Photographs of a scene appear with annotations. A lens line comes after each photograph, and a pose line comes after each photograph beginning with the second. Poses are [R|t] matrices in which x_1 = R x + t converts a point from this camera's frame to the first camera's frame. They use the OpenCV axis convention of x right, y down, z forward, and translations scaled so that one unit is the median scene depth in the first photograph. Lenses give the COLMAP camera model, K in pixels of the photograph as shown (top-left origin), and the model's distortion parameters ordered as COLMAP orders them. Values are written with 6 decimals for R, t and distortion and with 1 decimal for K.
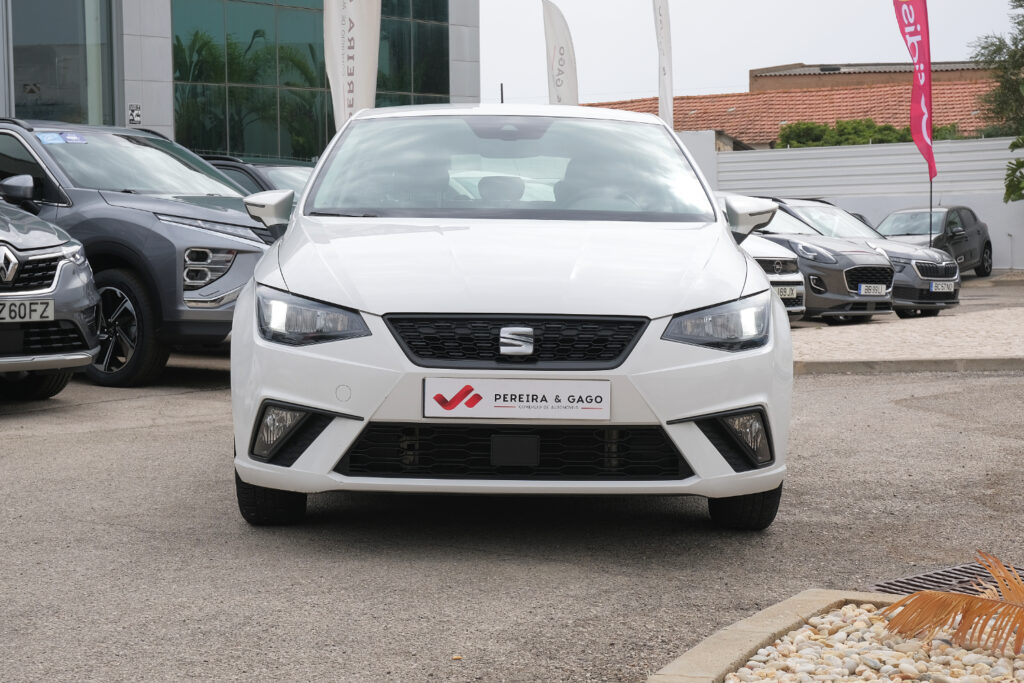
lens RADIAL K [[1908.4, 0, 513.6], [0, 1908.4, 340.4], [0, 0, 1]] dist [-0.112122, 0.000000]
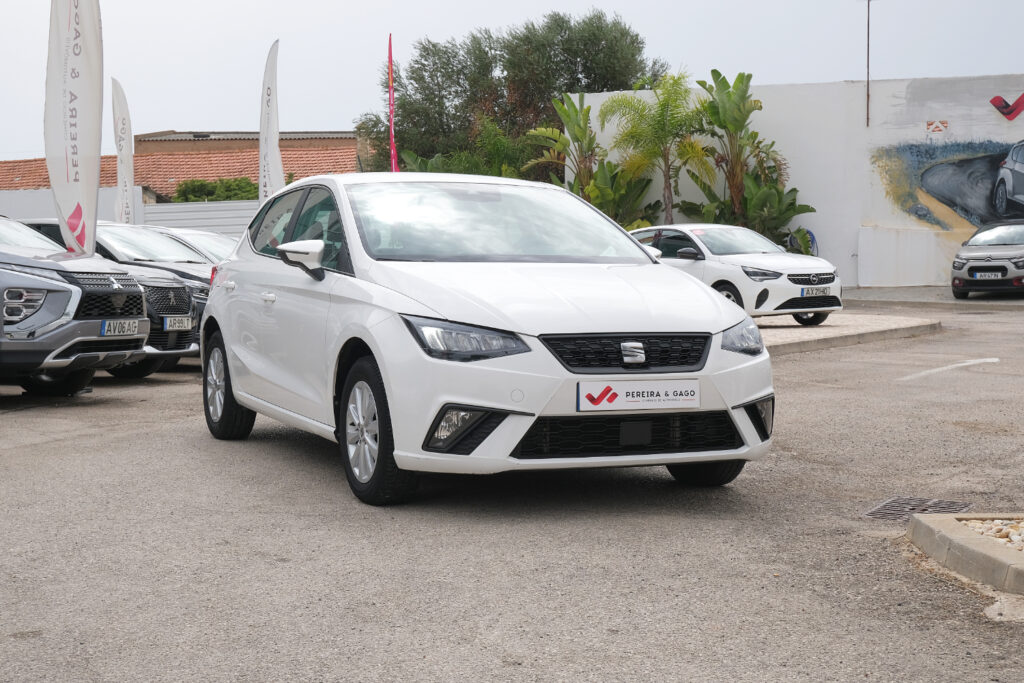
lens RADIAL K [[1571.8, 0, 505.7], [0, 1571.8, 340.4], [0, 0, 1]] dist [0.021319, 0.000000]
pose [[0.921147, -0.024539, 0.388439, -0.513412], [0.029230, 0.999554, -0.006170, -0.004097], [-0.388115, 0.017038, 0.921454, 0.003165]]
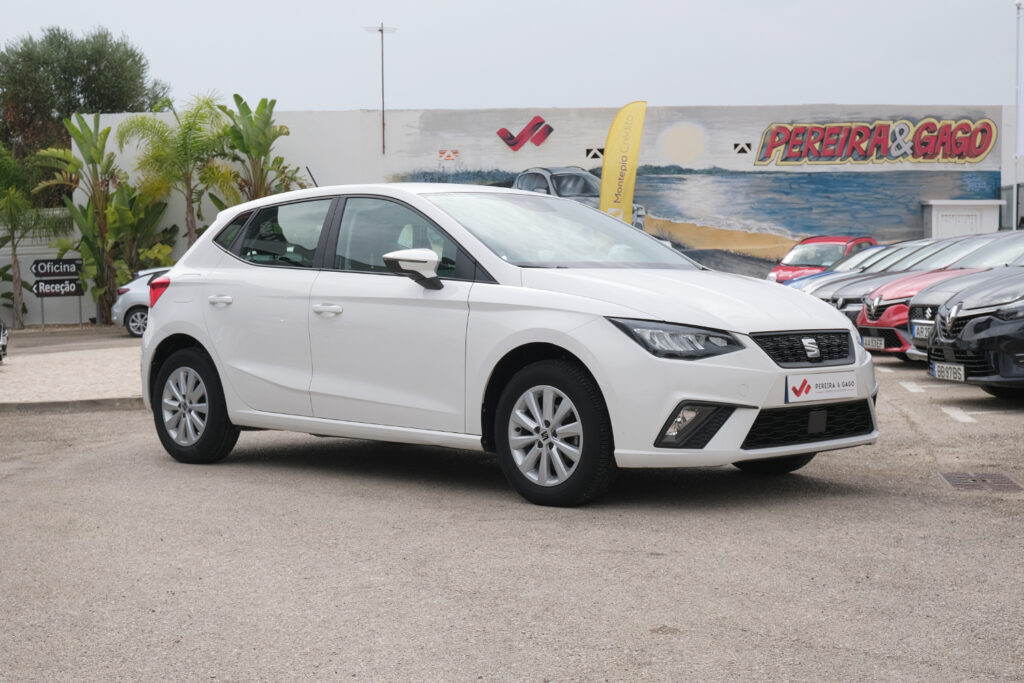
lens RADIAL K [[1571.8, 0, 514.4], [0, 1571.8, 343.5], [0, 0, 1]] dist [0.021319, 0.000000]
pose [[0.699478, -0.041404, 0.713454, -1.019831], [0.063038, 0.998004, -0.003886, -0.012731], [-0.711869, 0.047692, 0.700691, 0.308829]]
